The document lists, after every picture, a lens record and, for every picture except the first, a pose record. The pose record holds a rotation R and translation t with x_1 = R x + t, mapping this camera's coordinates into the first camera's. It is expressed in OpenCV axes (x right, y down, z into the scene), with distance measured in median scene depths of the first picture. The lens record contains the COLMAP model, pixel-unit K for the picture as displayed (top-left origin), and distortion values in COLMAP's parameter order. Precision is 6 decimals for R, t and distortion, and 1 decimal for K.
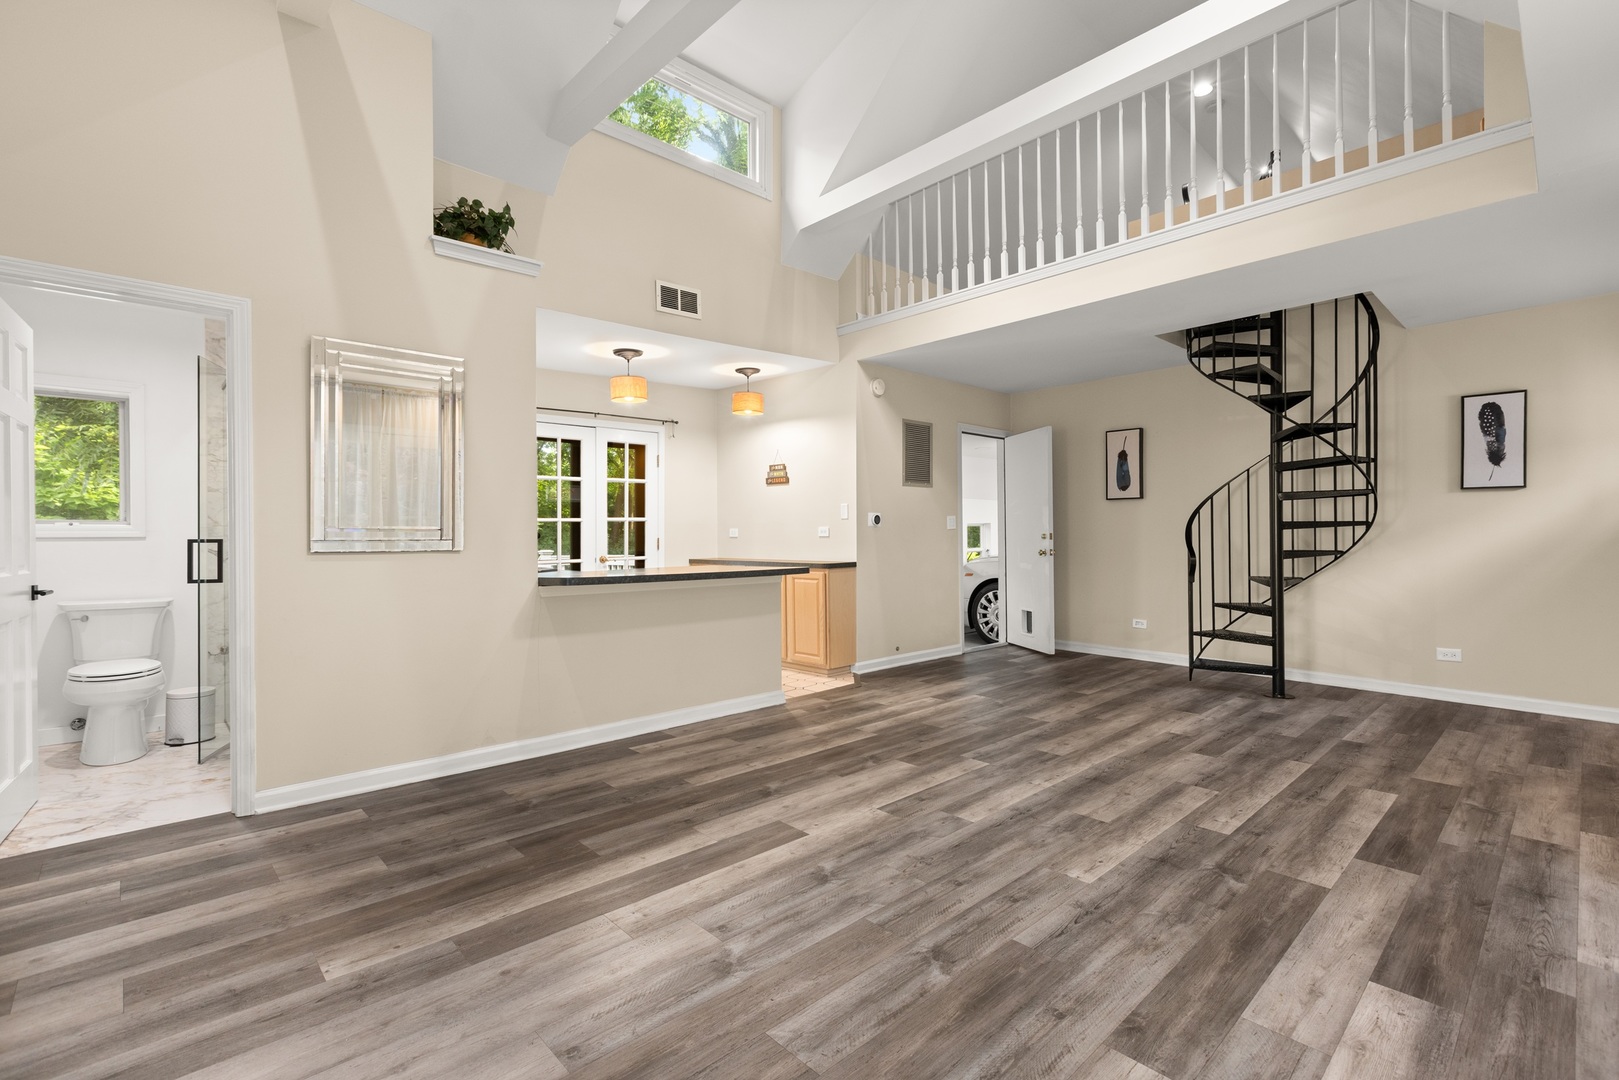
lens RADIAL K [[726.7, 0, 808.2], [0, 726.7, 535.9], [0, 0, 1]] dist [-0.001121, -0.000380]
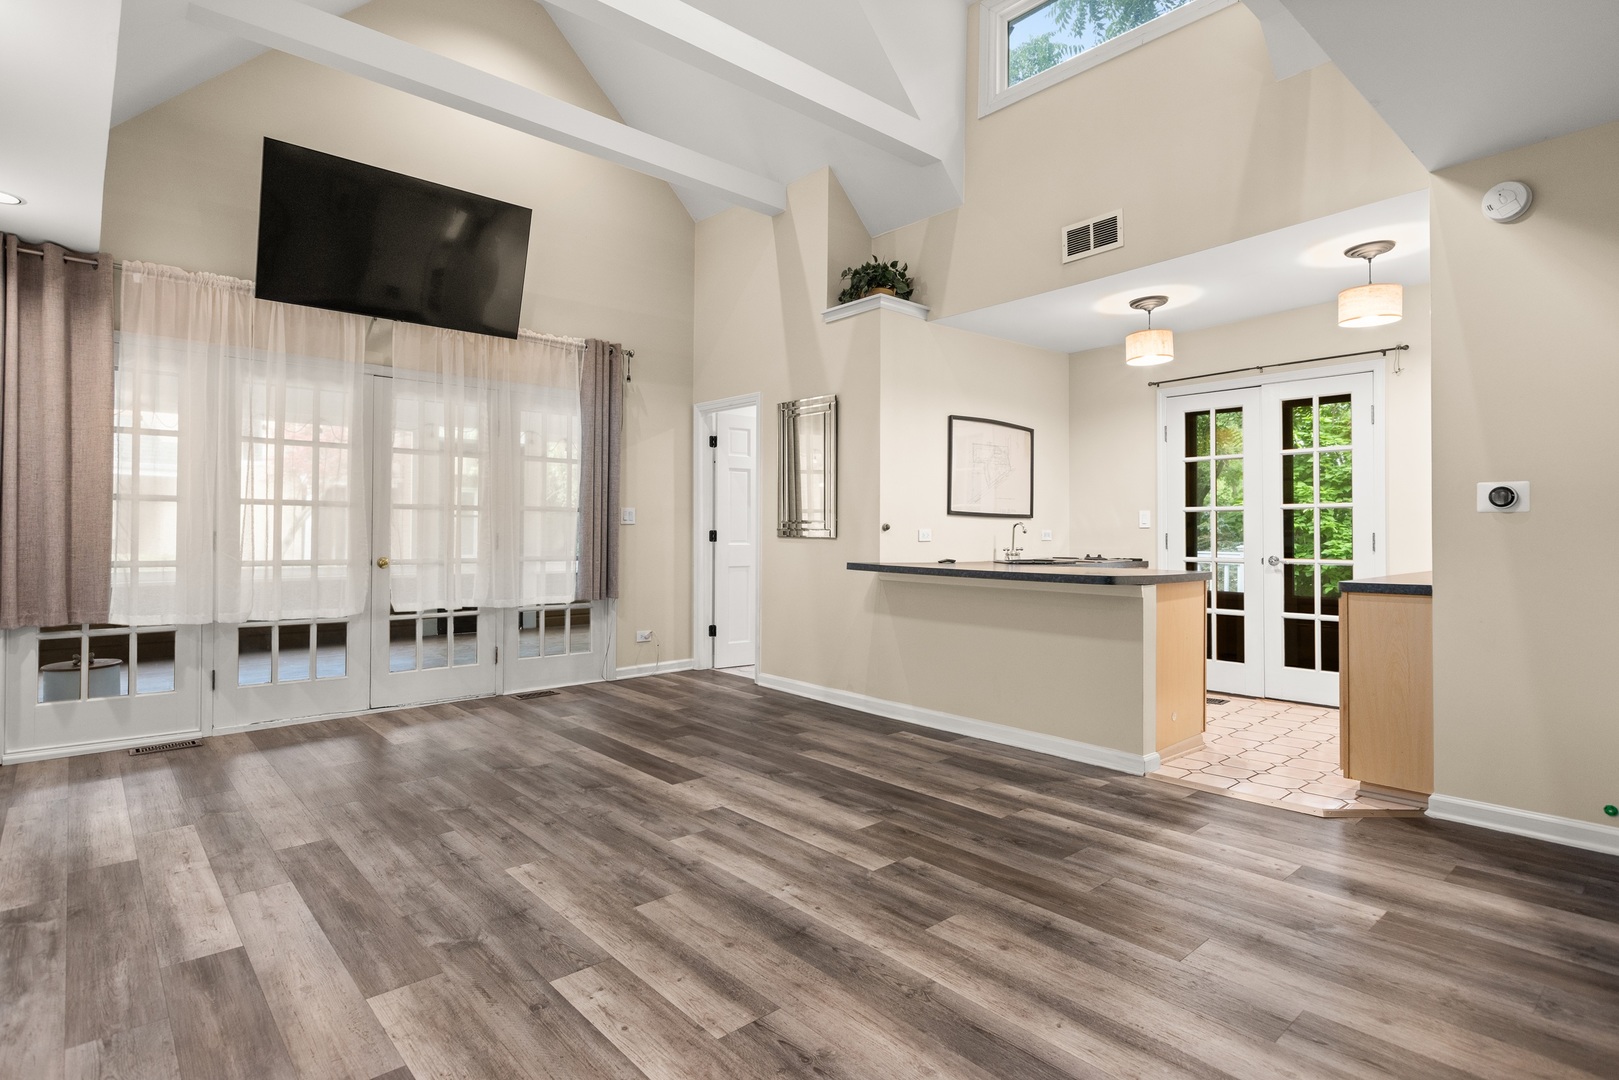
lens RADIAL K [[828.8, 0, 812.1], [0, 828.8, 531.7], [0, 0, 1]] dist [-0.000647, 0.000024]
pose [[-0.020291, 0.010575, -0.999738, 1.249704], [-0.003405, 0.999938, 0.010646, -0.009816], [0.999788, 0.003620, -0.020254, 1.179470]]
